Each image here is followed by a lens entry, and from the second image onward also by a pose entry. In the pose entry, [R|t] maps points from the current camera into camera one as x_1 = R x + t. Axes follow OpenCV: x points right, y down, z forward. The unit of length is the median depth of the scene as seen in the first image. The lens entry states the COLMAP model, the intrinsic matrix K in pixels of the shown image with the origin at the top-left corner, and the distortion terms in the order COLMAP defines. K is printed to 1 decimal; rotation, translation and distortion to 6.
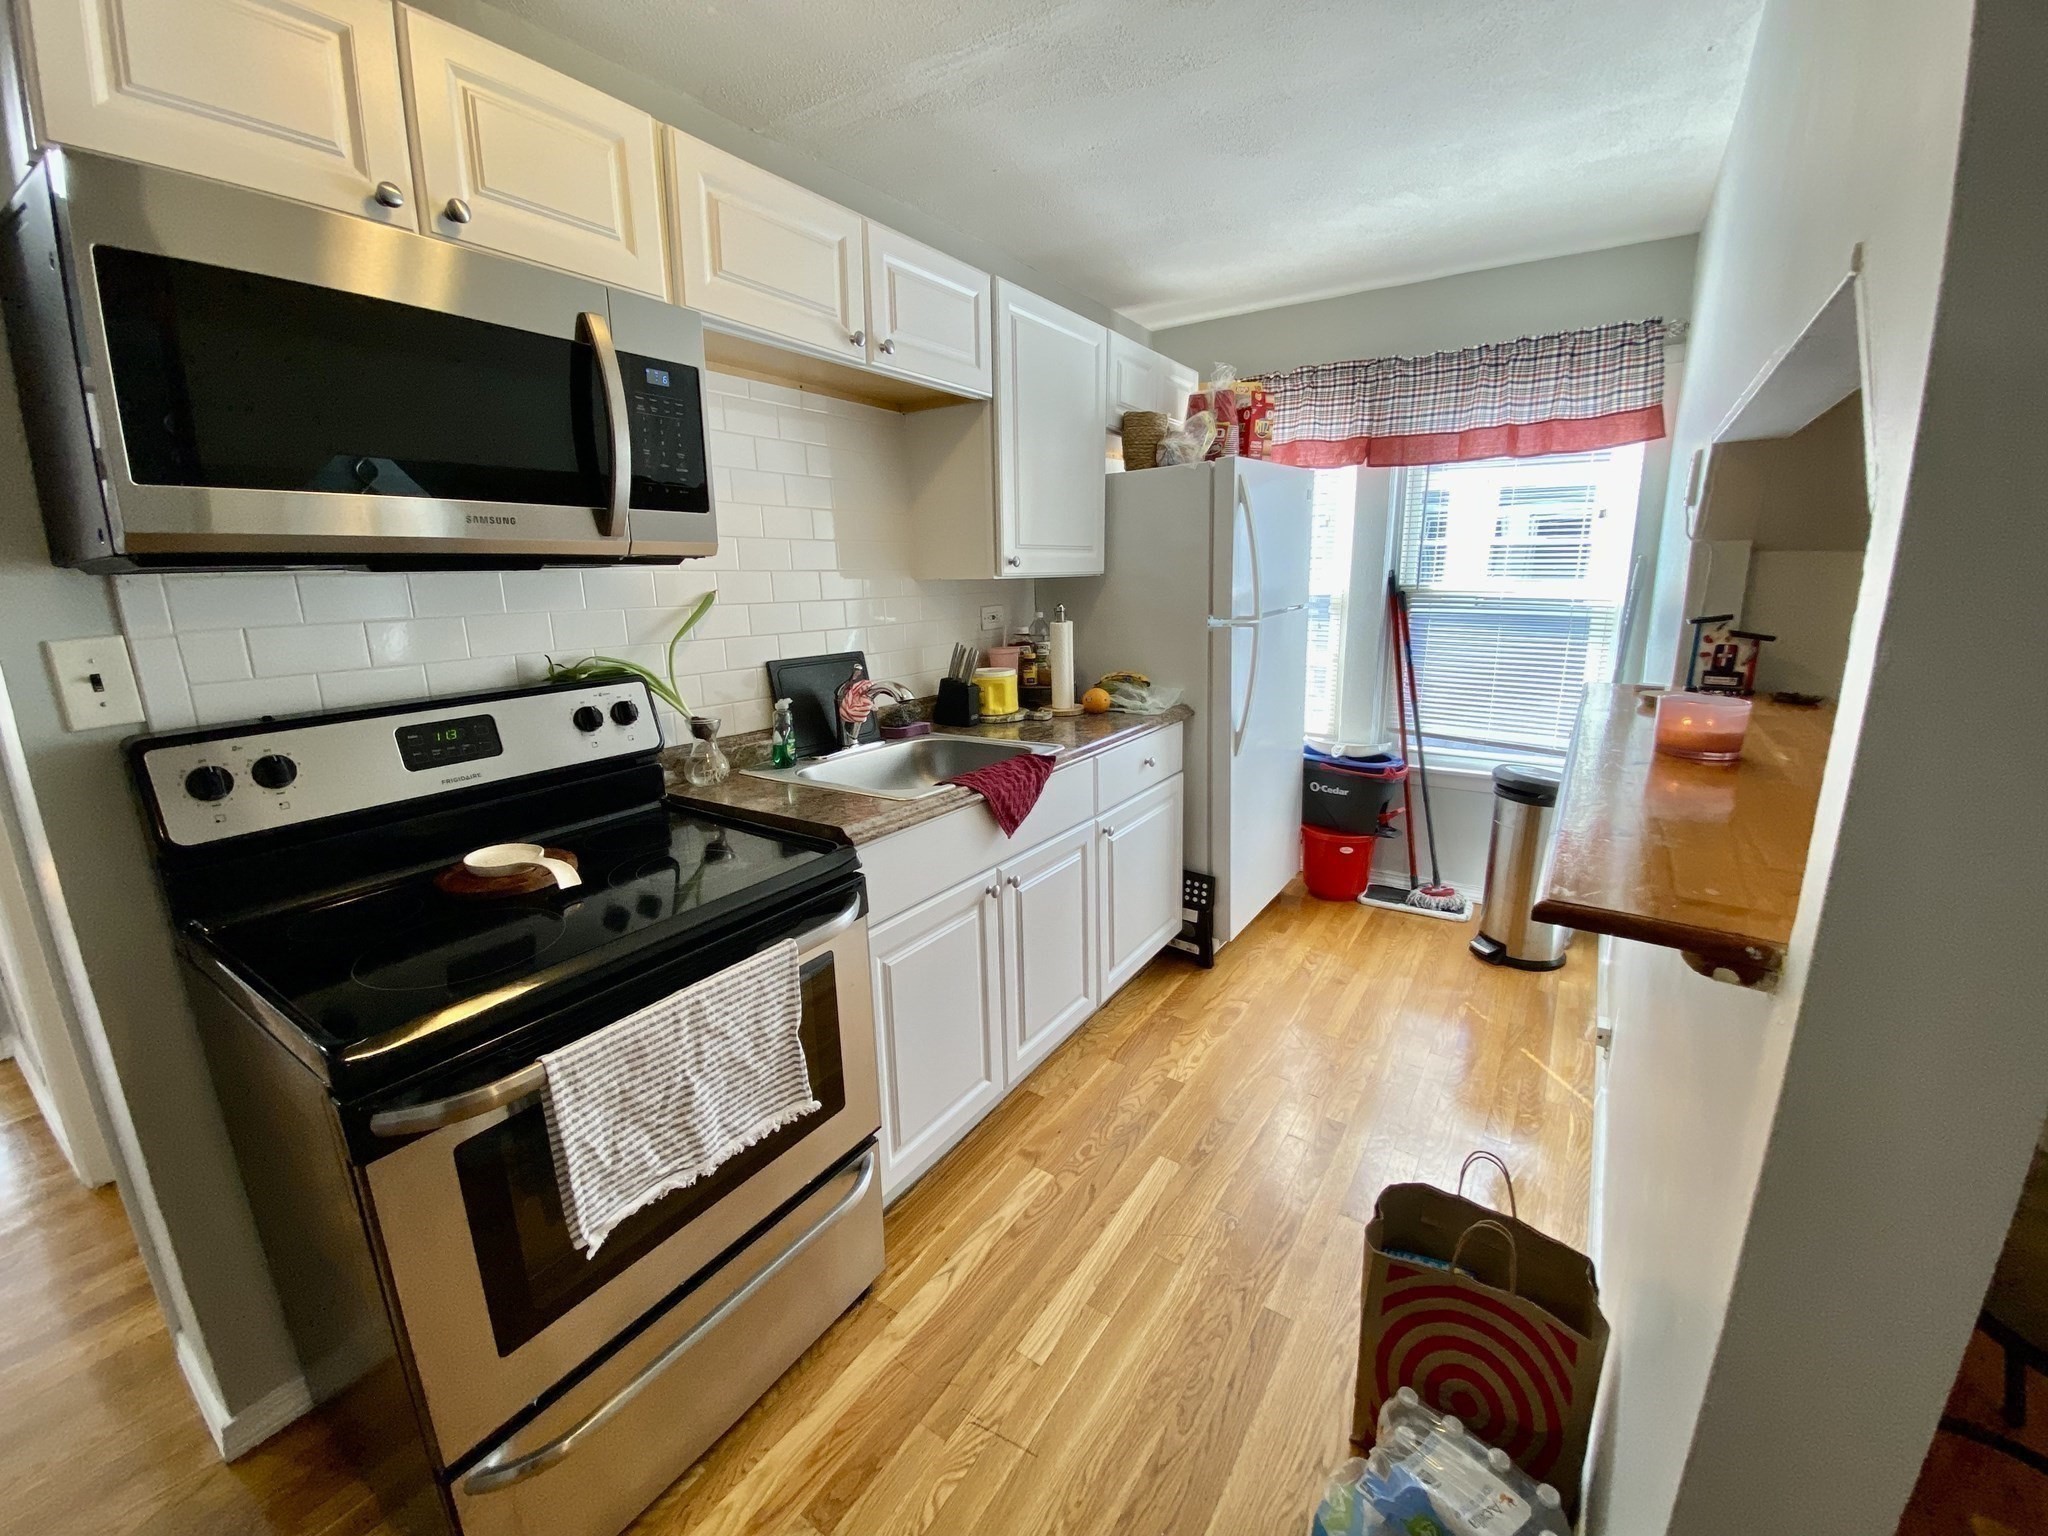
lens RADIAL K [[828.3, 0, 1036.5], [0, 828.3, 759.4], [0, 0, 1]] dist [0.002095, -0.012267]
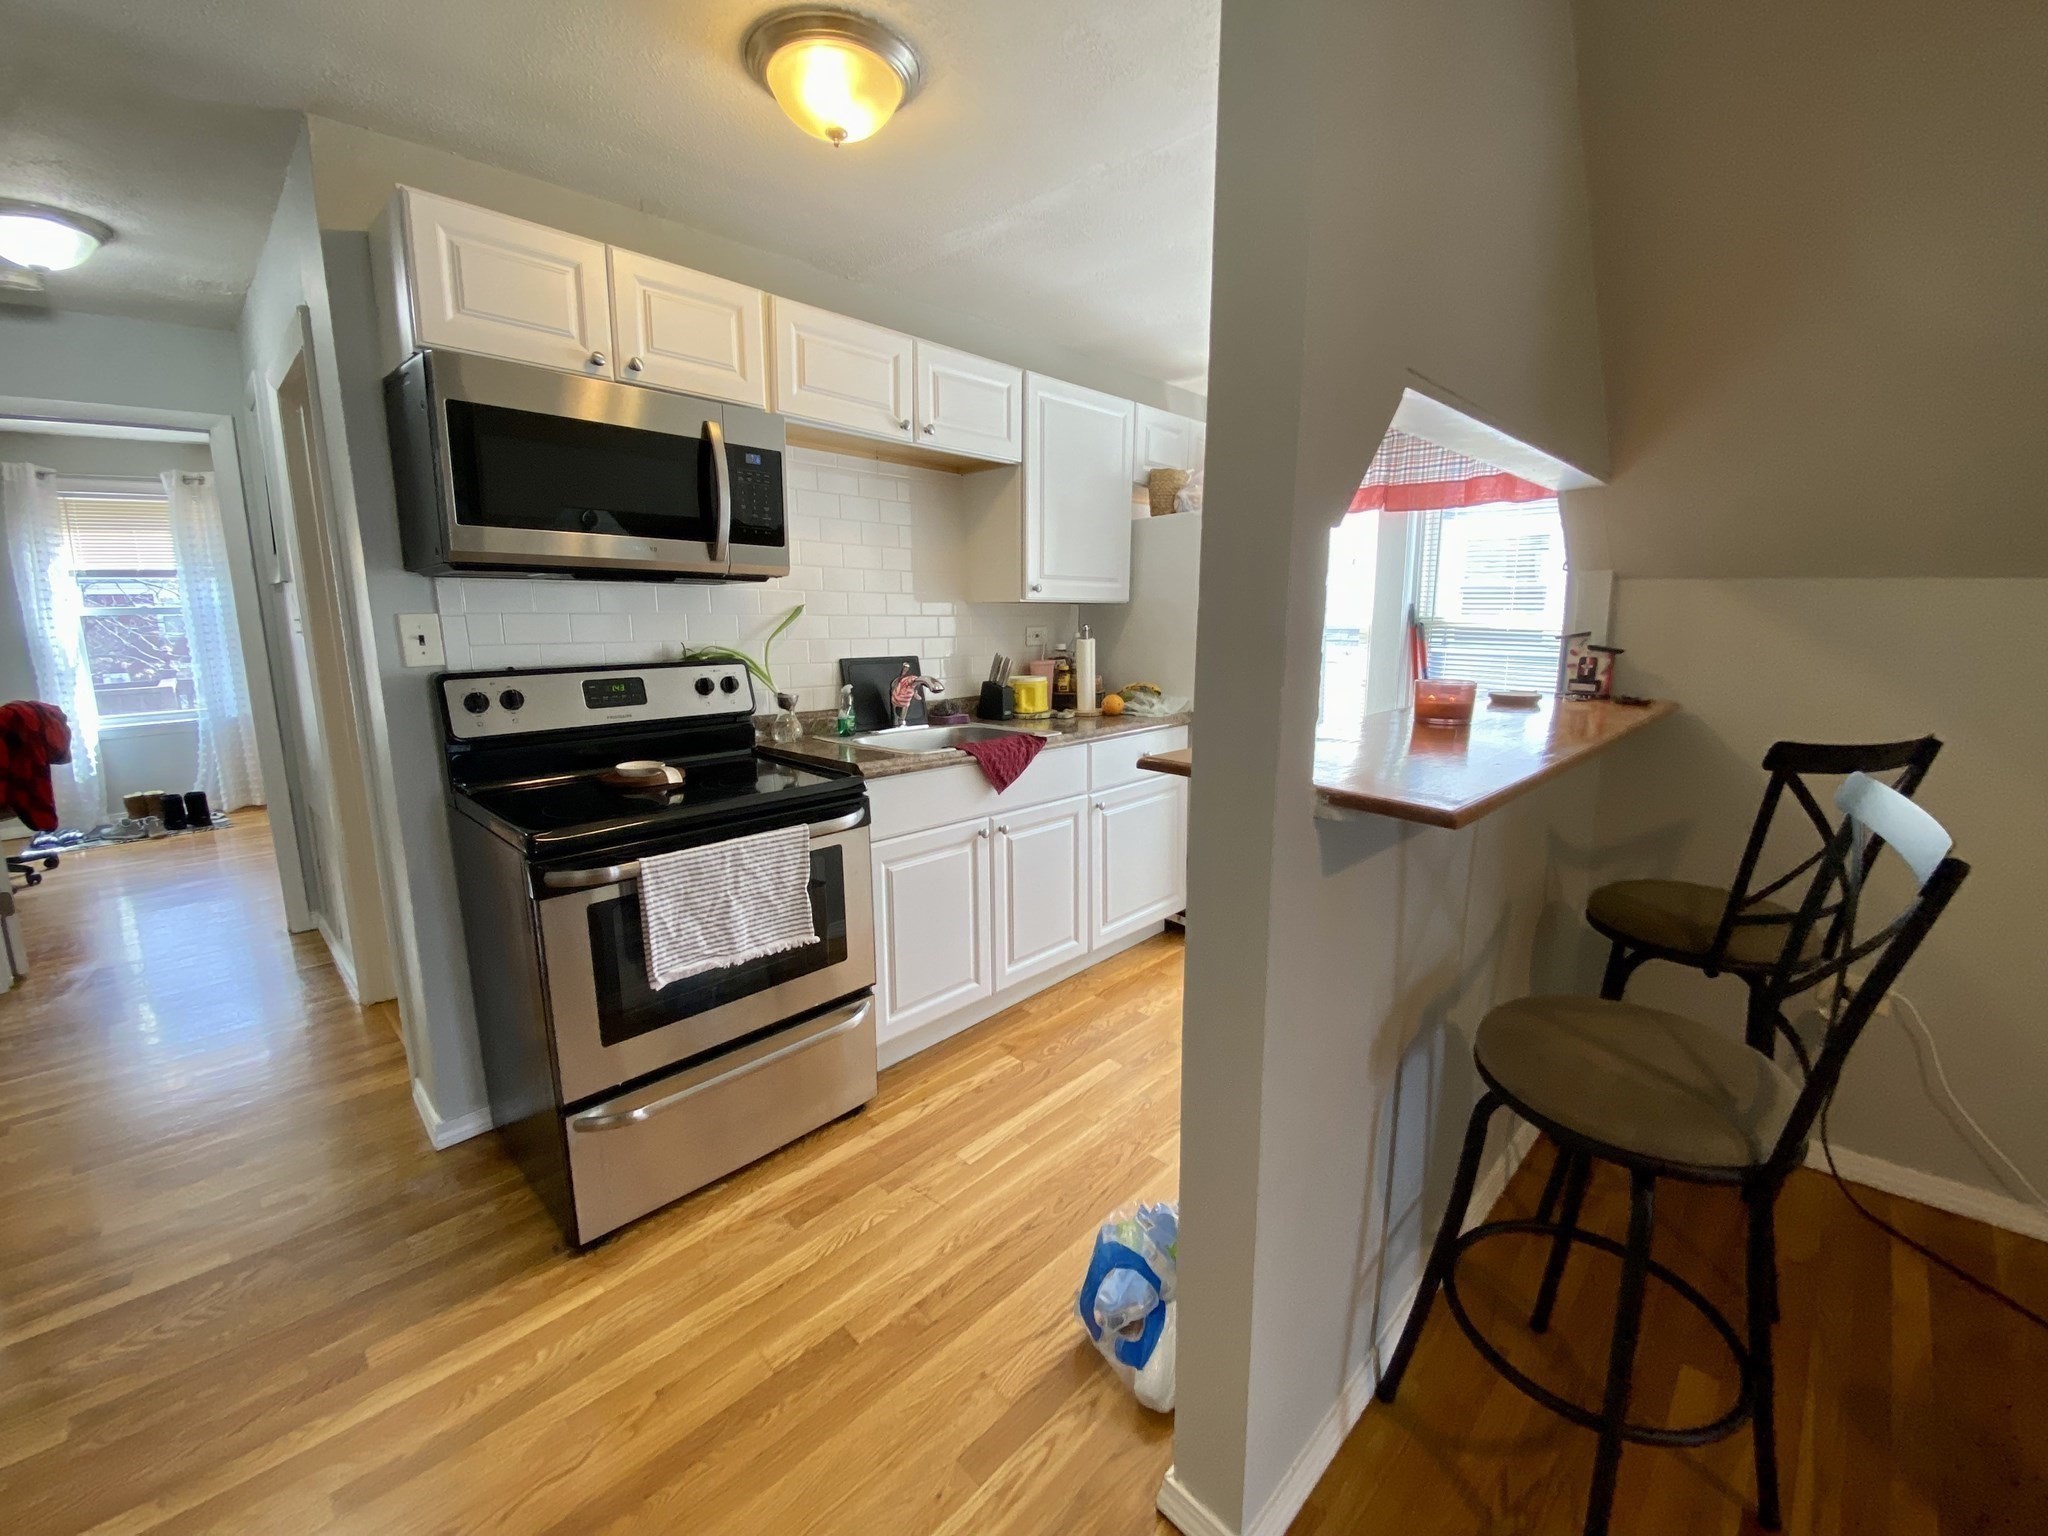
lens RADIAL K [[828.3, 0, 1041.8], [0, 828.3, 762.2], [0, 0, 1]] dist [0.002095, -0.012267]
pose [[0.984030, 0.045266, -0.172153, 0.325140], [-0.053690, 0.997561, -0.044594, 0.127037], [0.169714, 0.053125, 0.984060, -0.354553]]
